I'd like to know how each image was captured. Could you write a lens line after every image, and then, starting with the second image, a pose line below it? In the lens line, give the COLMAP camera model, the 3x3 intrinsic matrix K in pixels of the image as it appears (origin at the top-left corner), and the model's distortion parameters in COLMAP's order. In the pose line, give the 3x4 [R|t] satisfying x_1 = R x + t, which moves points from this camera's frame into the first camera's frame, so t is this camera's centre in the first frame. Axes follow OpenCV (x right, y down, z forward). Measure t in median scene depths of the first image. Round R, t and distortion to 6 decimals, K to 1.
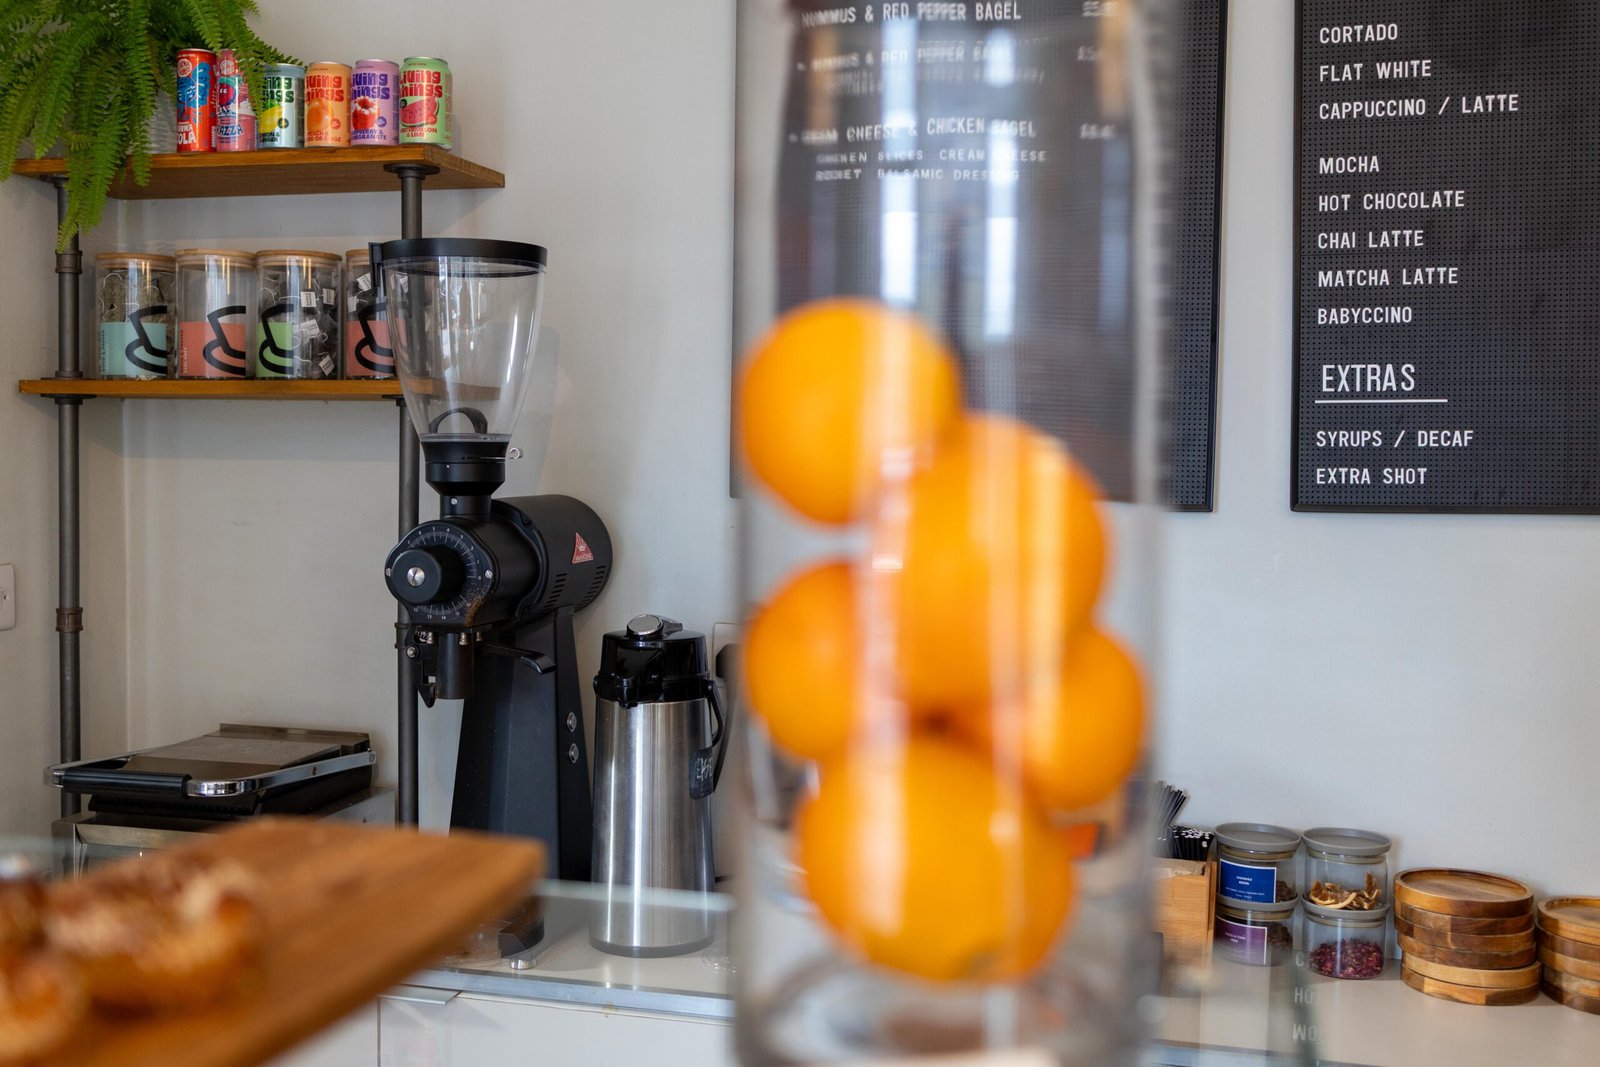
lens RADIAL K [[1678.3, 0, 745.0], [0, 1678.3, 535.2], [0, 0, 1]] dist [-0.055277, -0.003238]
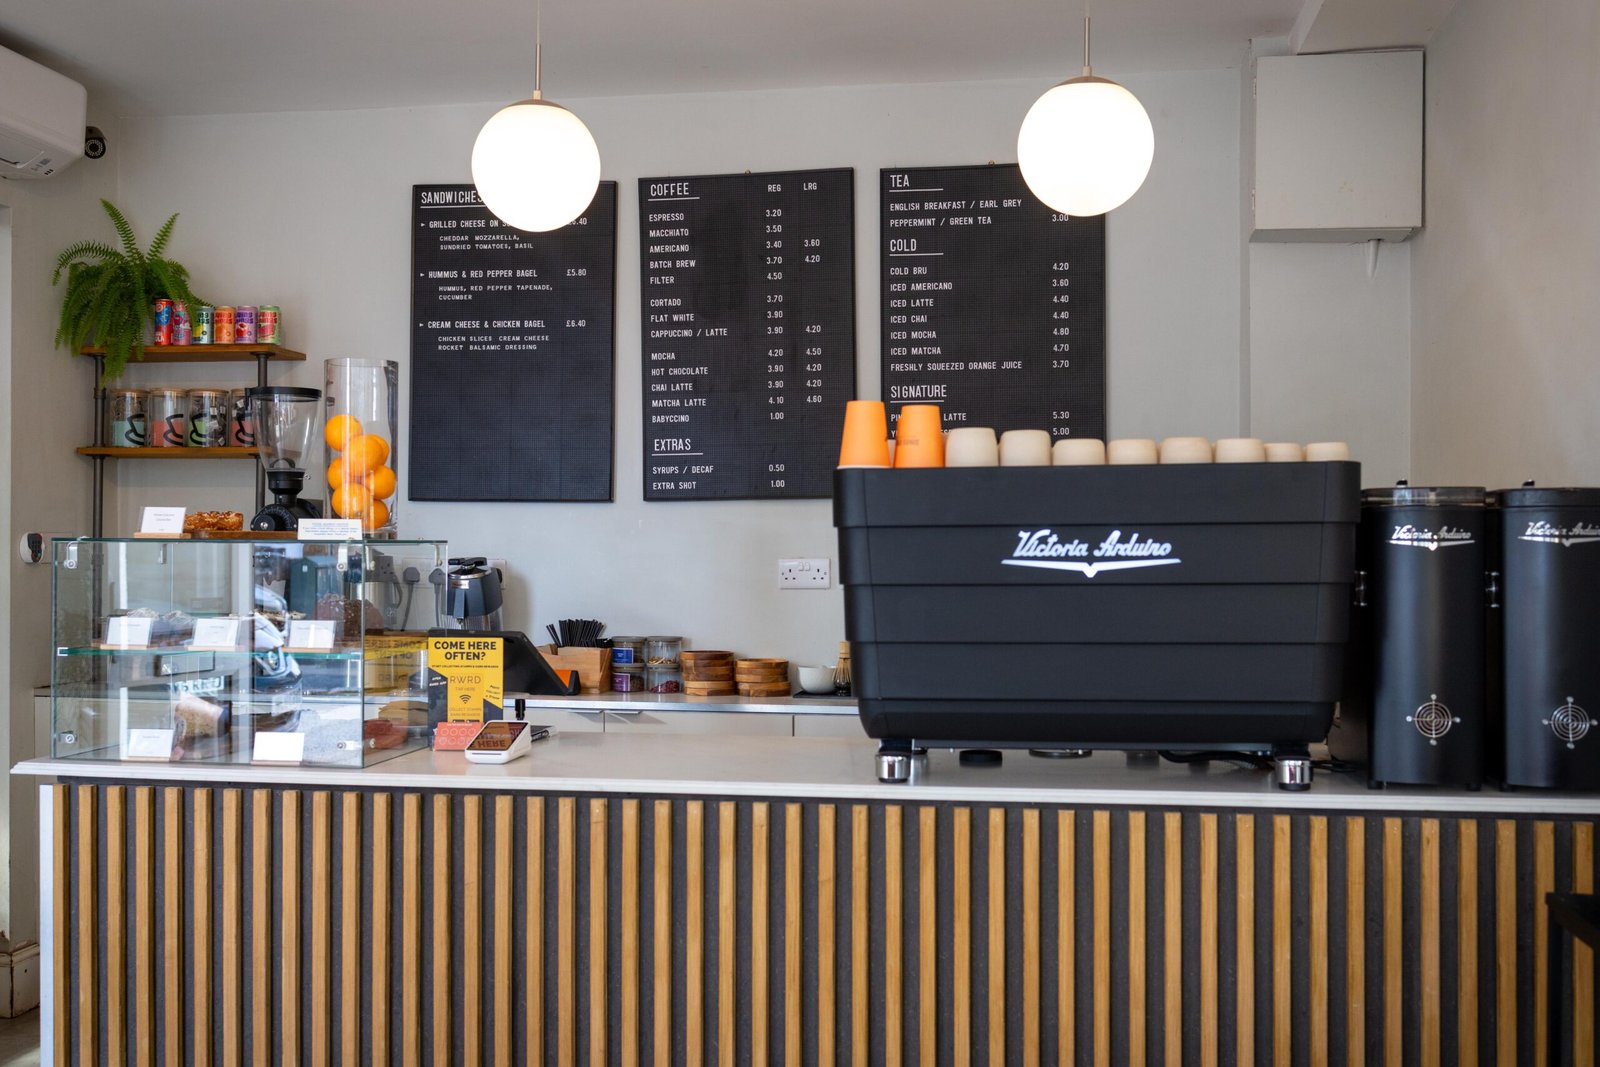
lens RADIAL K [[1571.9, 0, 800.0], [0, 1571.9, 533.5], [0, 0, 1]] dist [-0.073898, -0.008988]
pose [[0.989595, -0.005430, 0.143780, 0.216892], [0.014710, 0.997870, -0.063562, 0.168558], [-0.143128, 0.065015, 0.987566, -1.174165]]
